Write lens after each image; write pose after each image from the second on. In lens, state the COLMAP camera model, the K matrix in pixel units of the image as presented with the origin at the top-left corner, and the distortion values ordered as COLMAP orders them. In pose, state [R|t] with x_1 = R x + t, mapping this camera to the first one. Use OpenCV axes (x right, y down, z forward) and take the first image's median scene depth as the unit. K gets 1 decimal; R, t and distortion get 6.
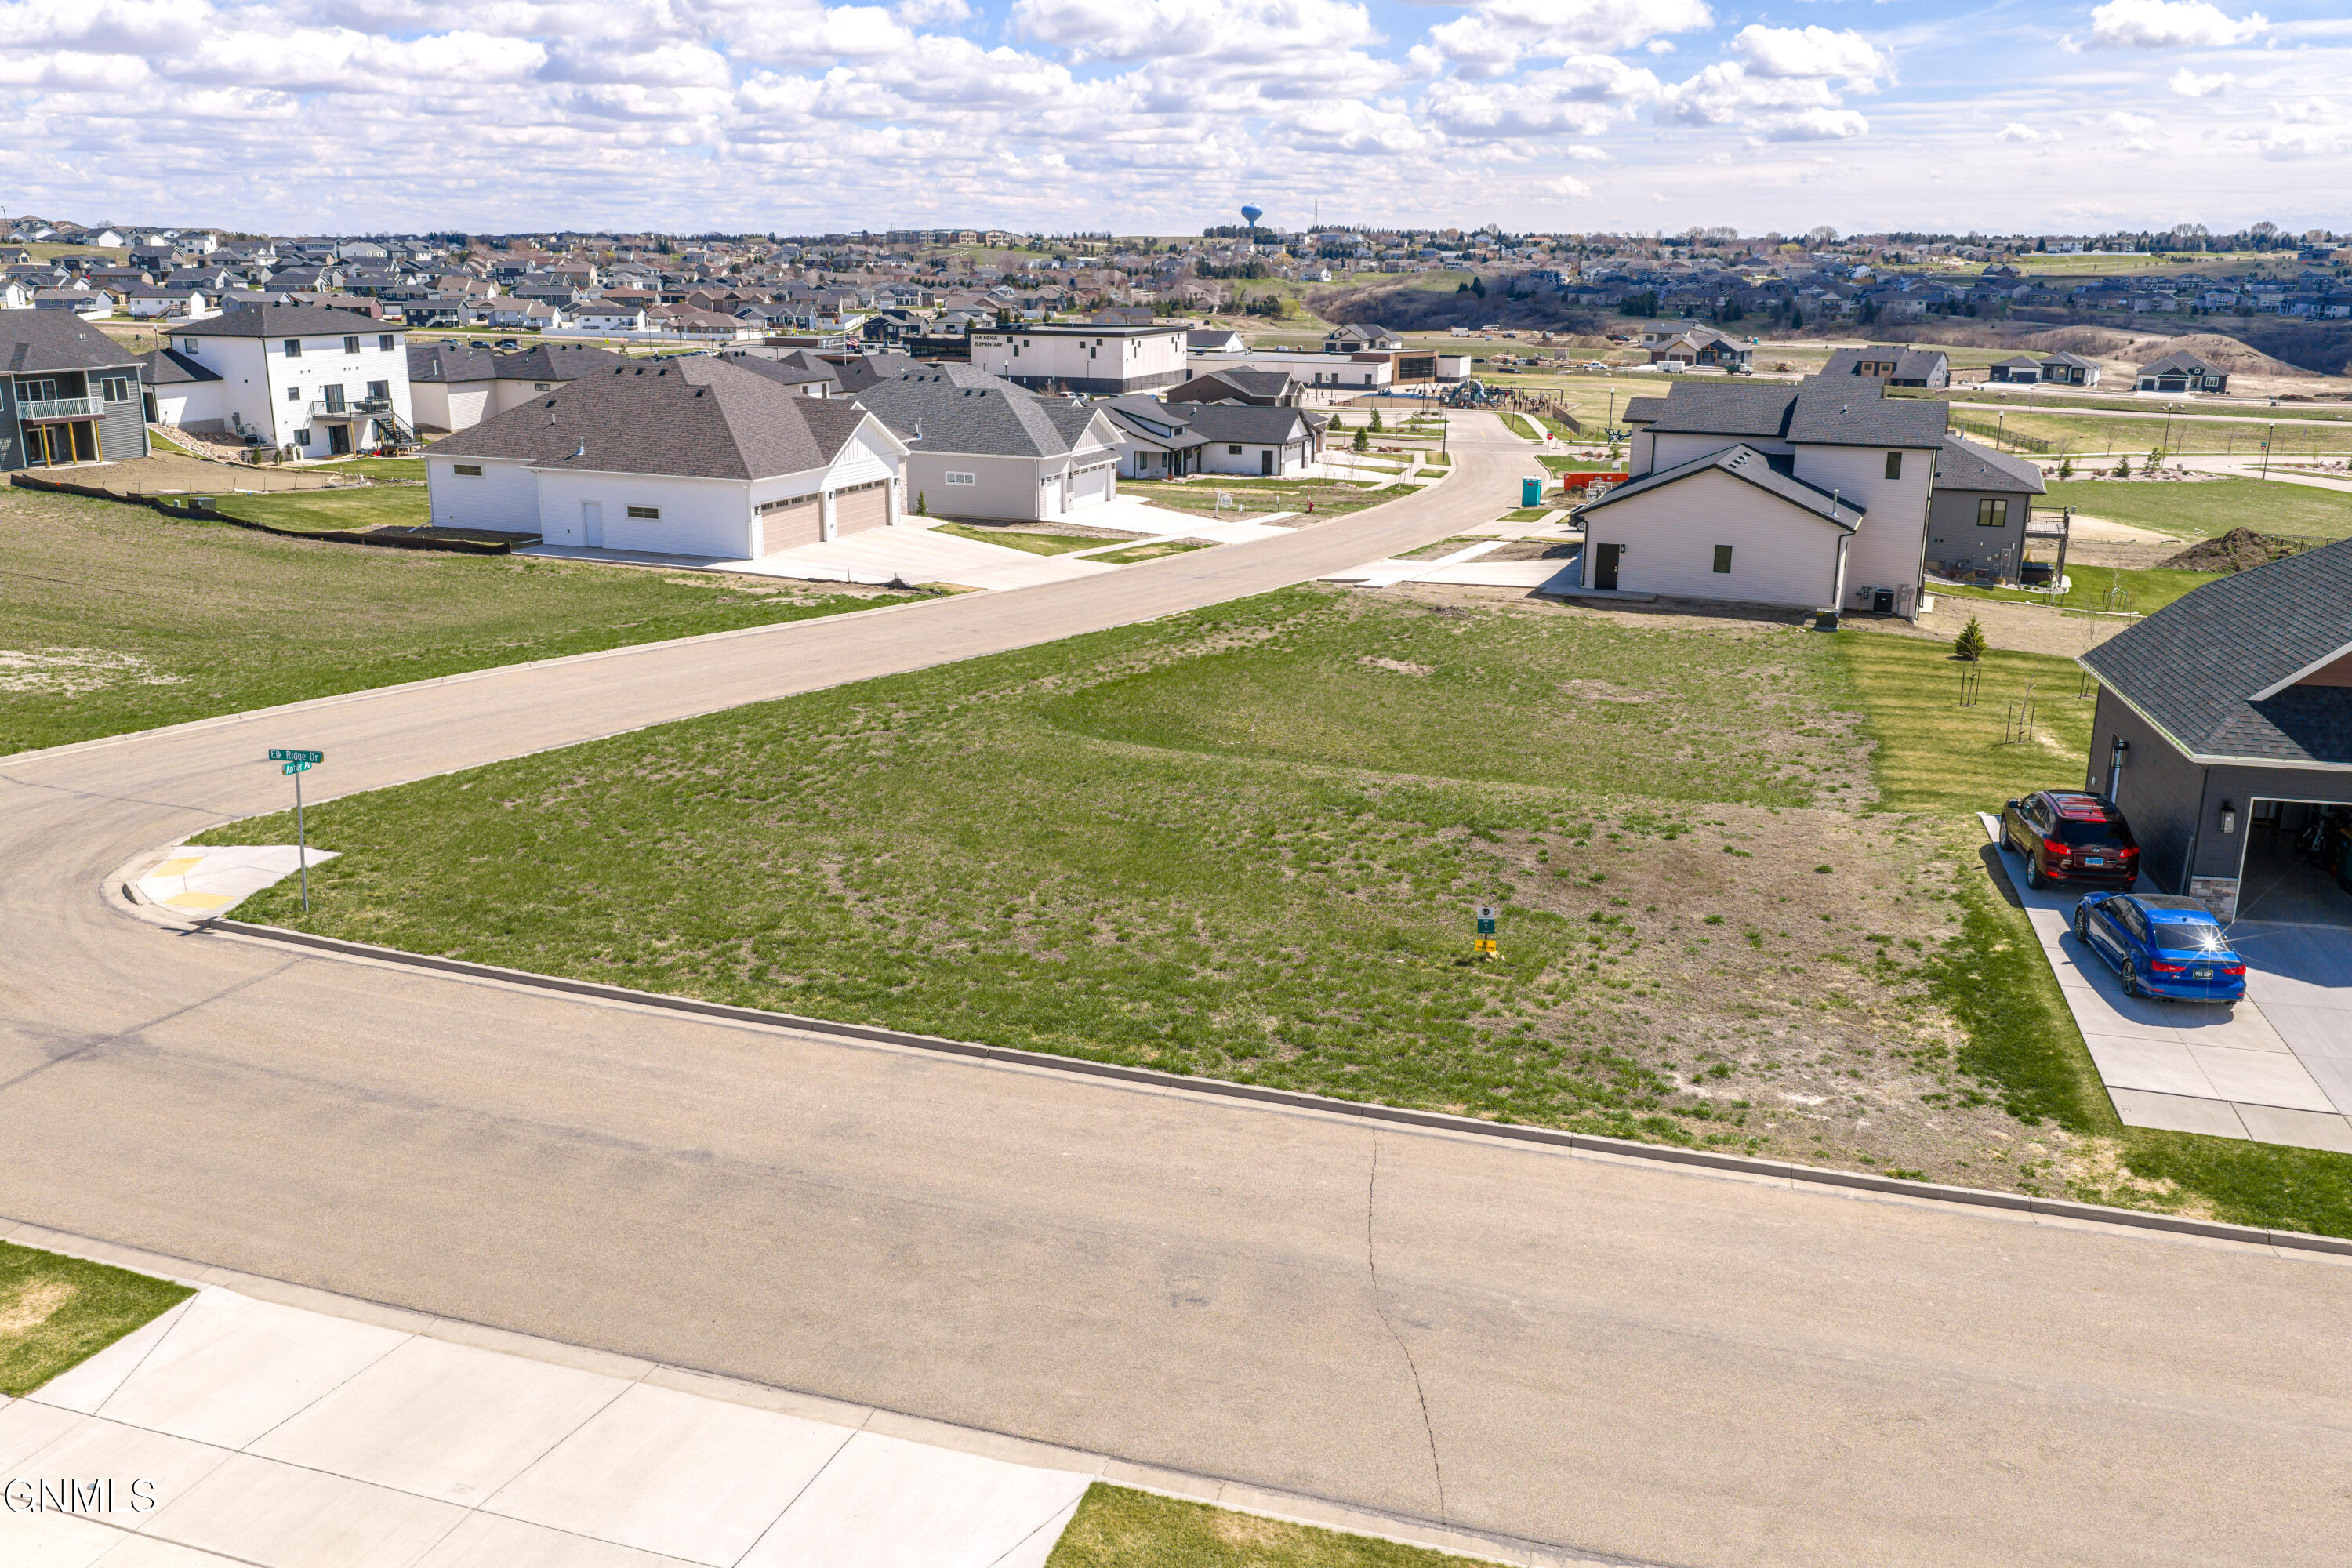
lens RADIAL K [[1937.6, 0, 1174.9], [0, 1937.6, 793.7], [0, 0, 1]] dist [0.021014, -0.038628]
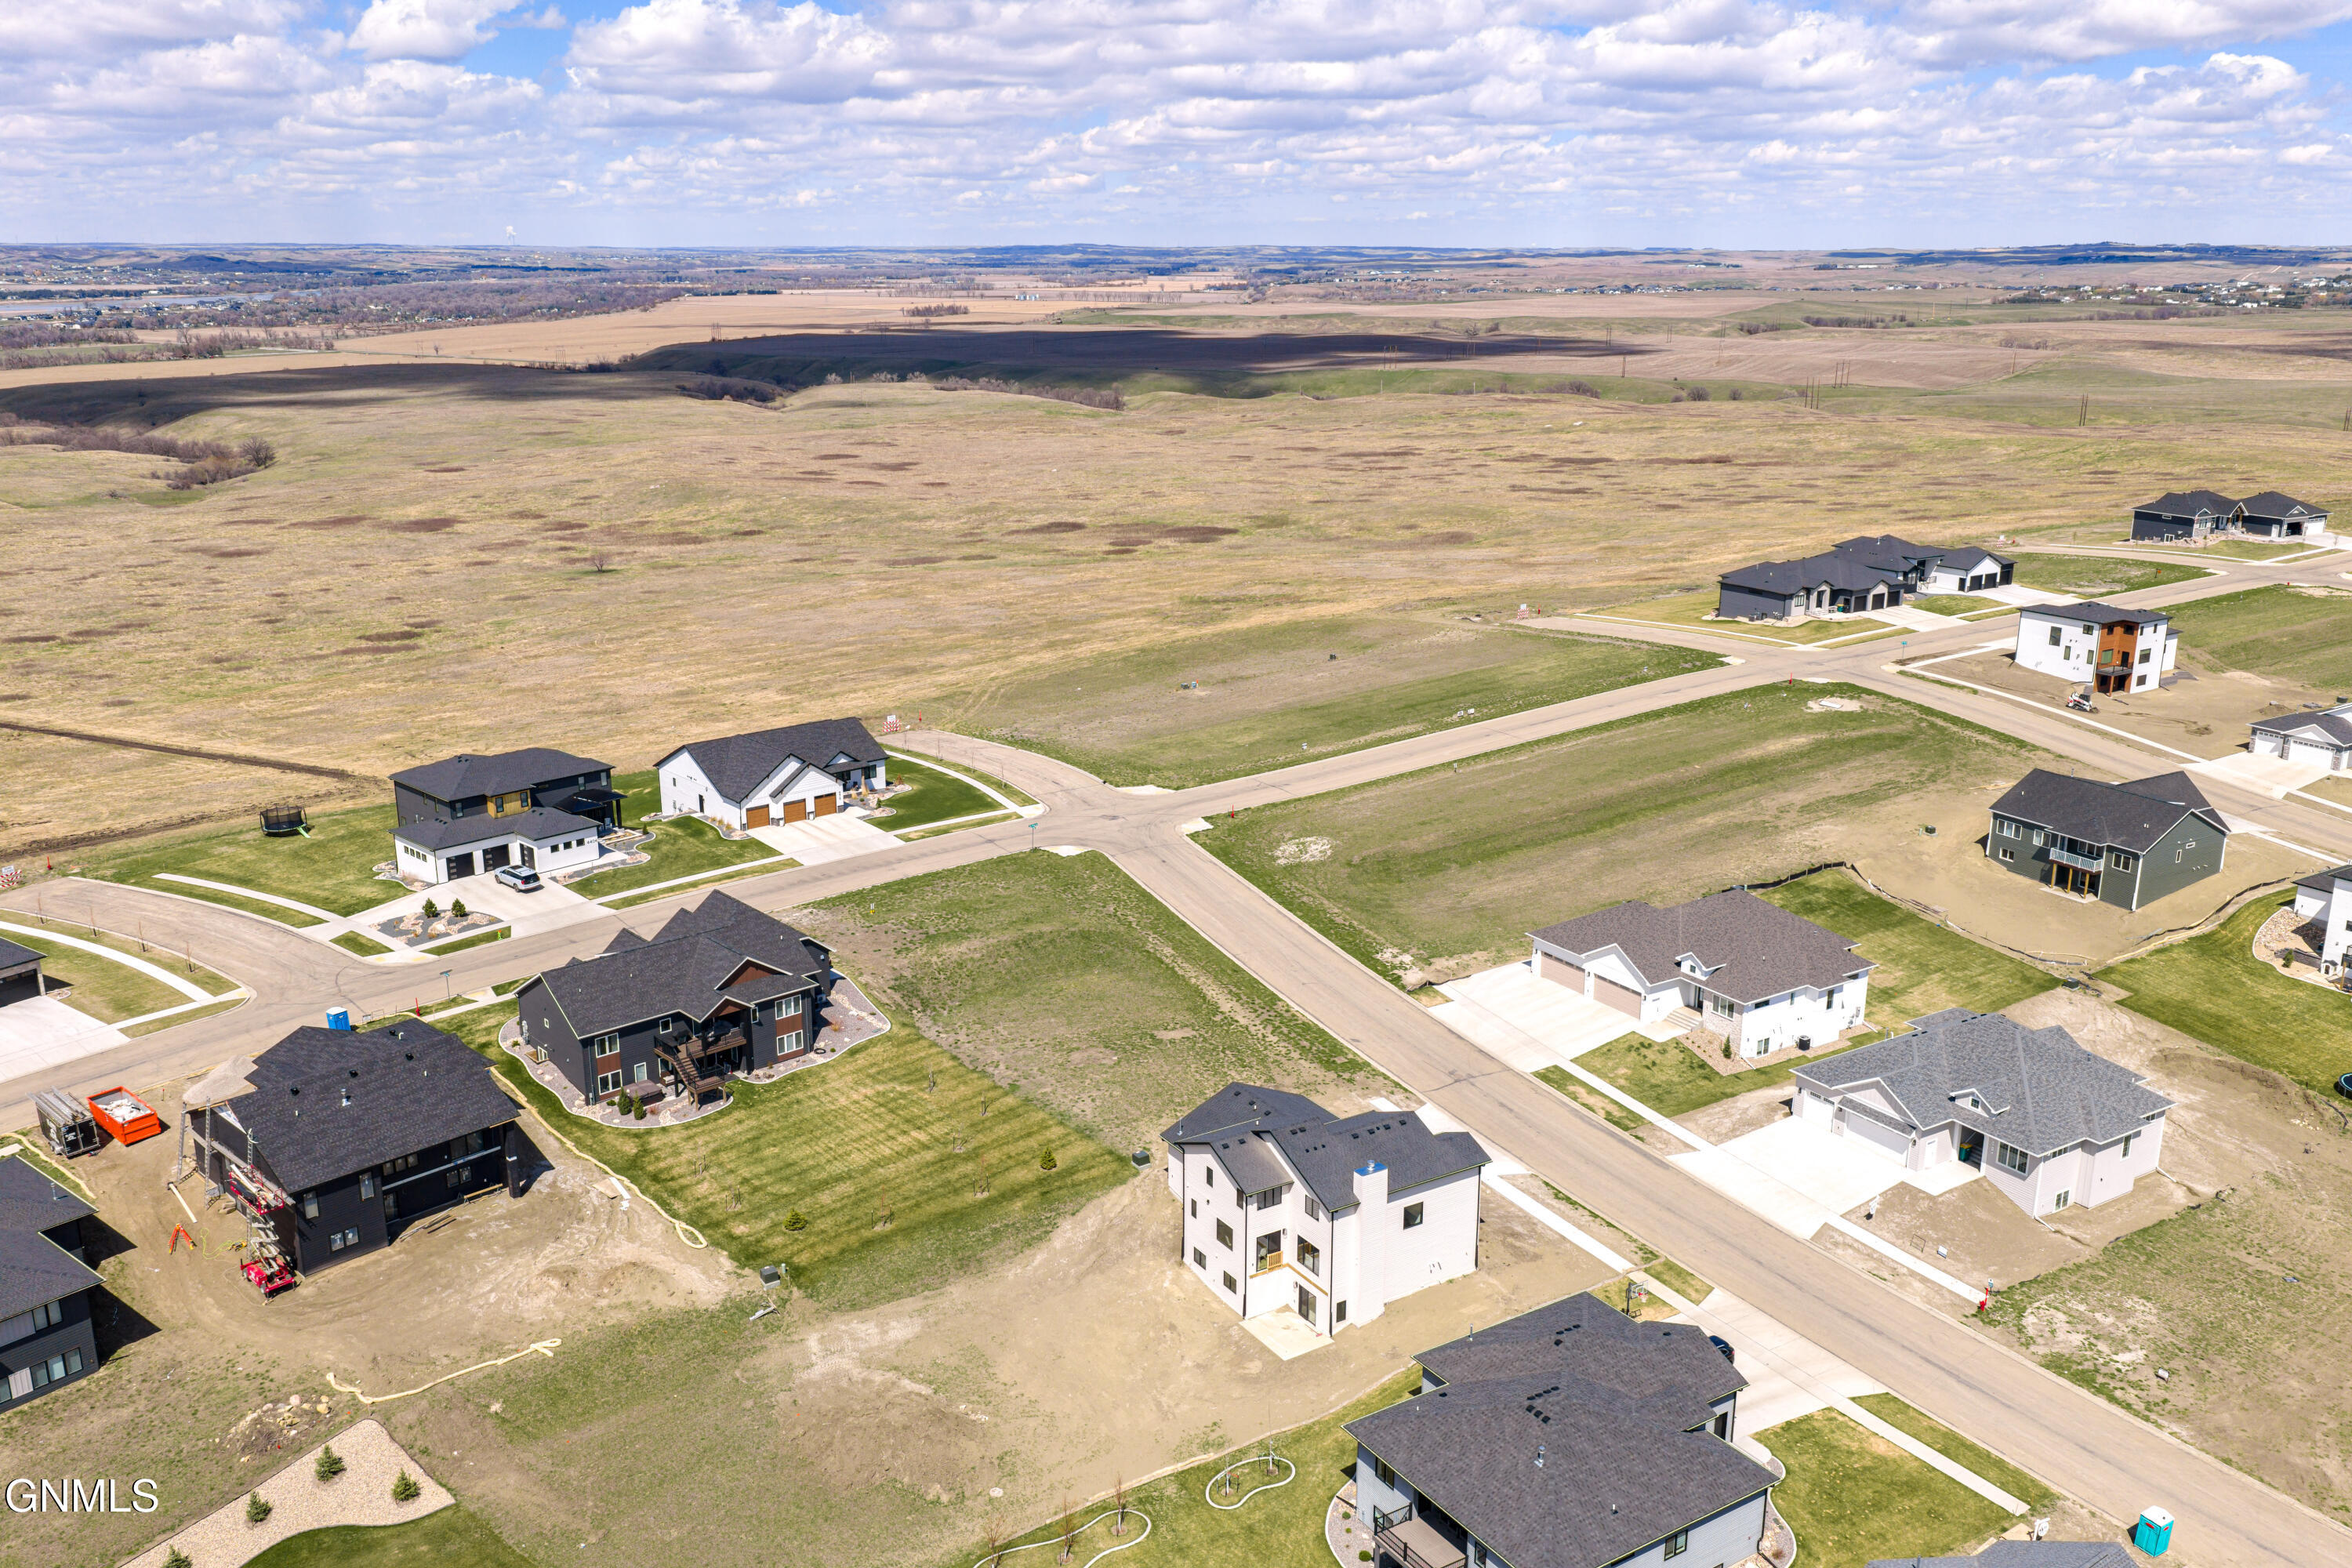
lens RADIAL K [[1933.2, 0, 1176.8], [0, 1933.2, 791.6], [0, 0, 1]] dist [0.037523, -0.073601]
pose [[-0.581964, 0.214184, -0.784502, 0.881720], [-0.225352, 0.884437, 0.408641, -0.598878], [0.781367, 0.414603, -0.466444, 0.944896]]
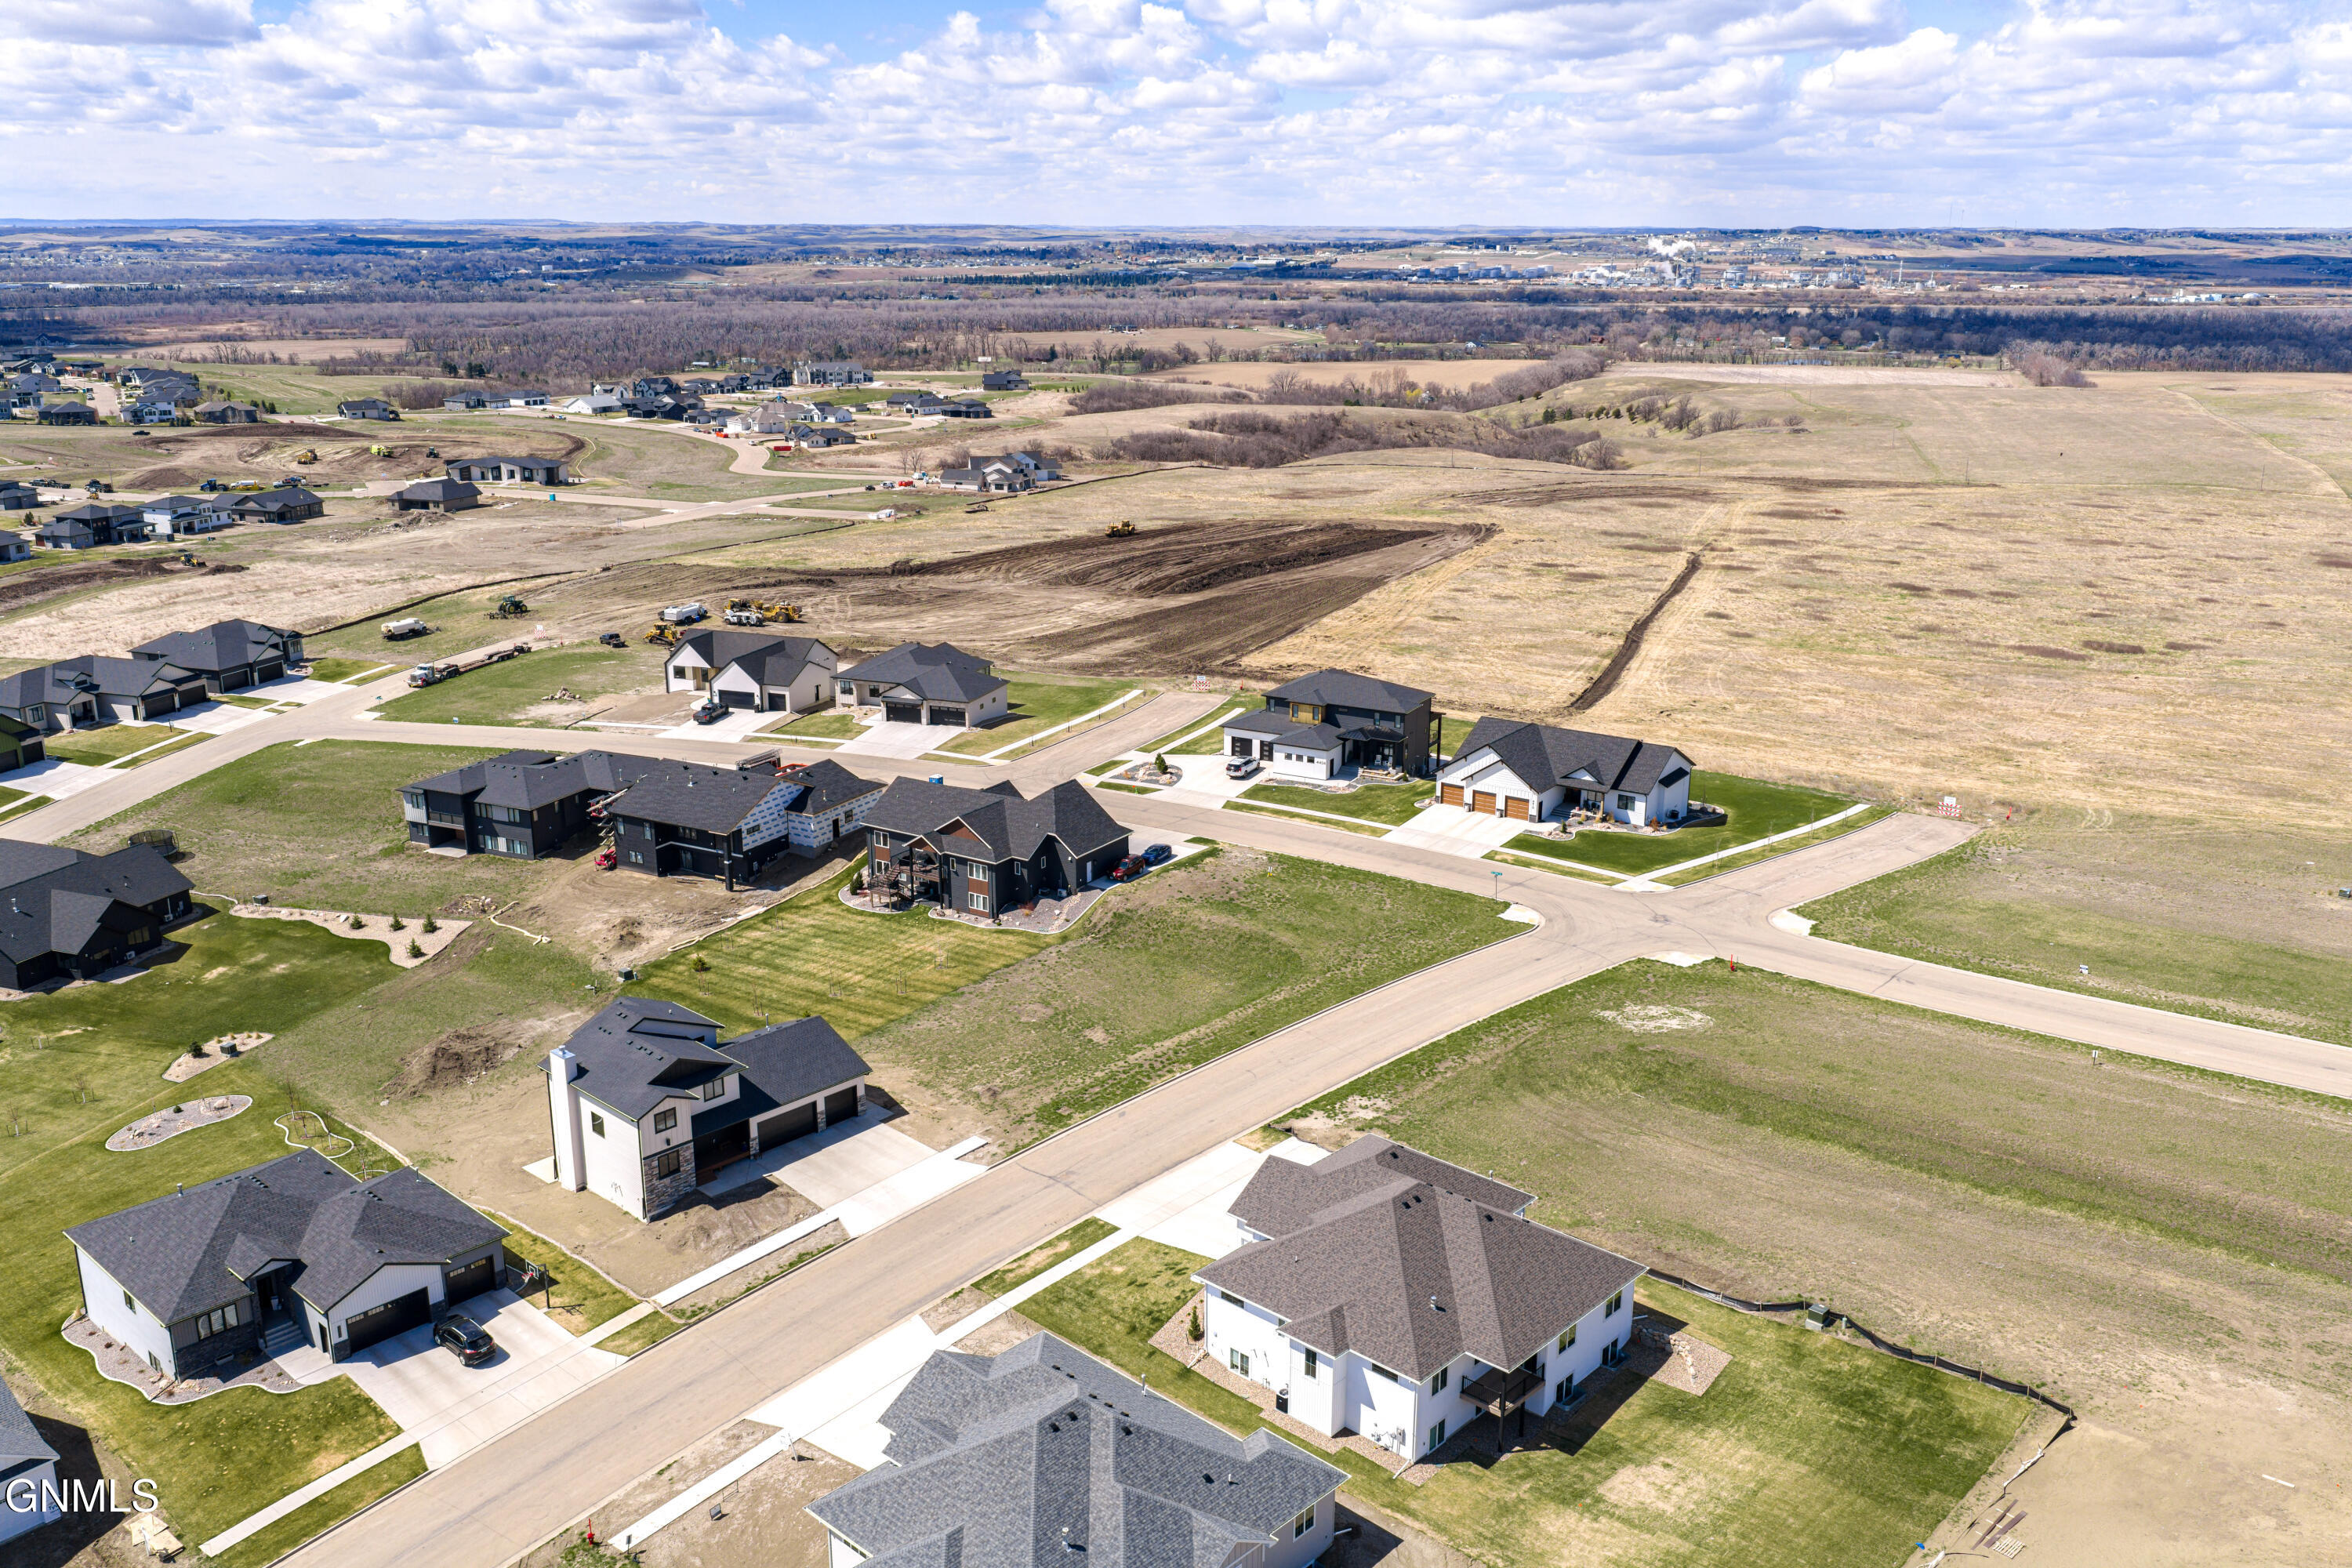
lens RADIAL K [[1936.9, 0, 1175.2], [0, 1936.9, 789.5], [0, 0, 1]] dist [0.030791, -0.065502]
pose [[-0.934437, -0.107958, 0.339372, -0.331557], [0.088349, 0.852883, 0.514572, -0.694876], [-0.344997, 0.510818, -0.787428, 1.250696]]
